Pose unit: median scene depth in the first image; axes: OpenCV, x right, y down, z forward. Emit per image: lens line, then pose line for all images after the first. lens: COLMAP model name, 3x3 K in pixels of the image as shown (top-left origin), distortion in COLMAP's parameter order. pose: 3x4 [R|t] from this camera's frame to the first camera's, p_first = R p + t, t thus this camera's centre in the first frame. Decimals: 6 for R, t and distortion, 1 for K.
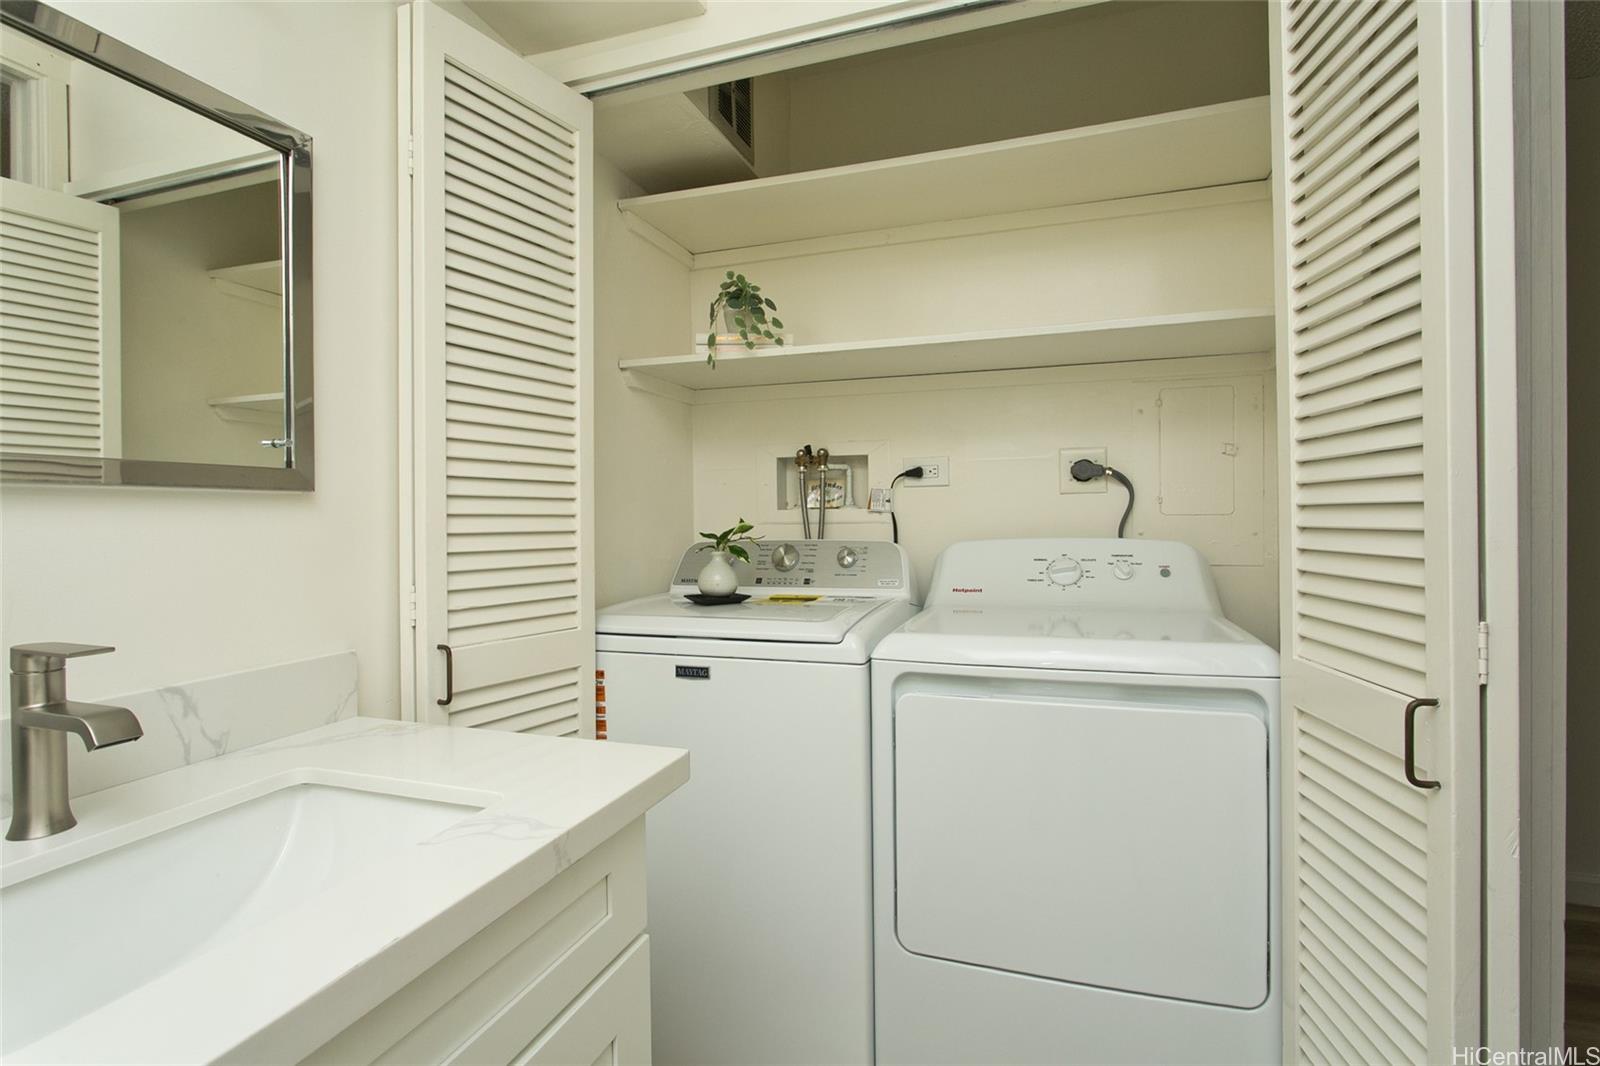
lens RADIAL K [[769.5, 0, 799.6], [0, 769.5, 516.0], [0, 0, 1]] dist [0.000195, 0.000625]
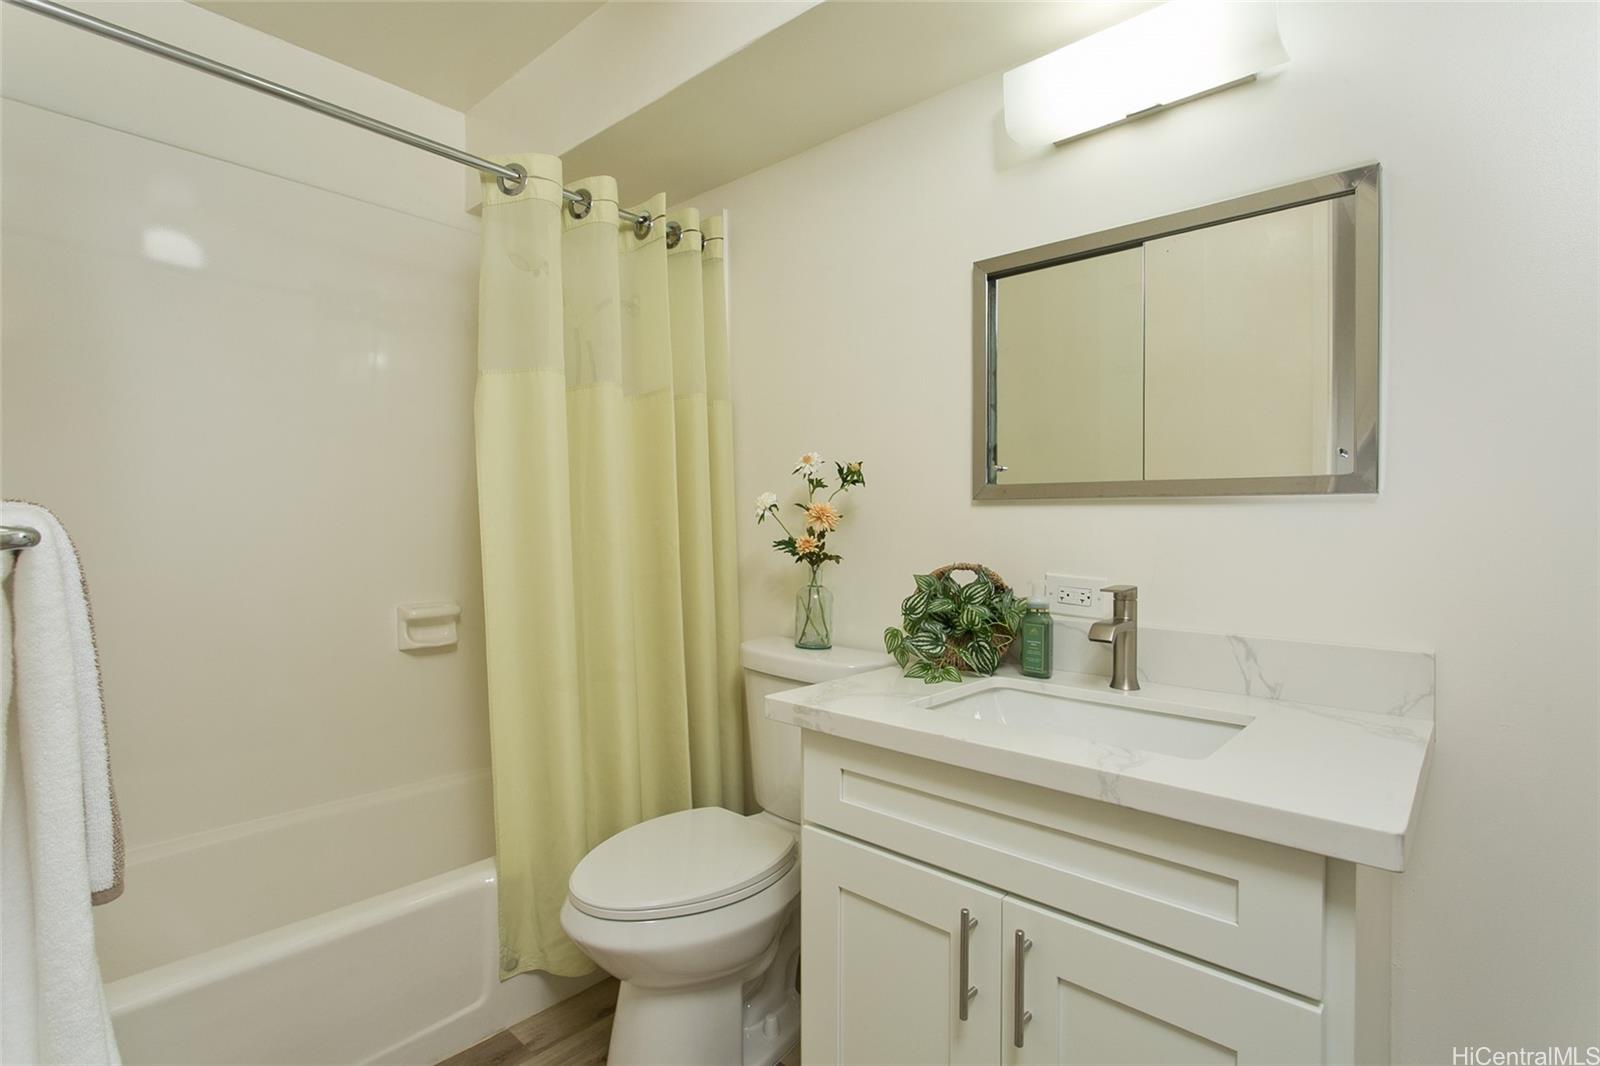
lens RADIAL K [[769.5, 0, 799.6], [0, 769.5, 516.0], [0, 0, 1]] dist [0.000195, 0.000625]
pose [[-0.394280, -0.003997, -0.918982, 0.778428], [-0.006239, 0.999979, -0.001672, 0.008231], [0.918969, 0.005074, -0.394297, 0.789010]]
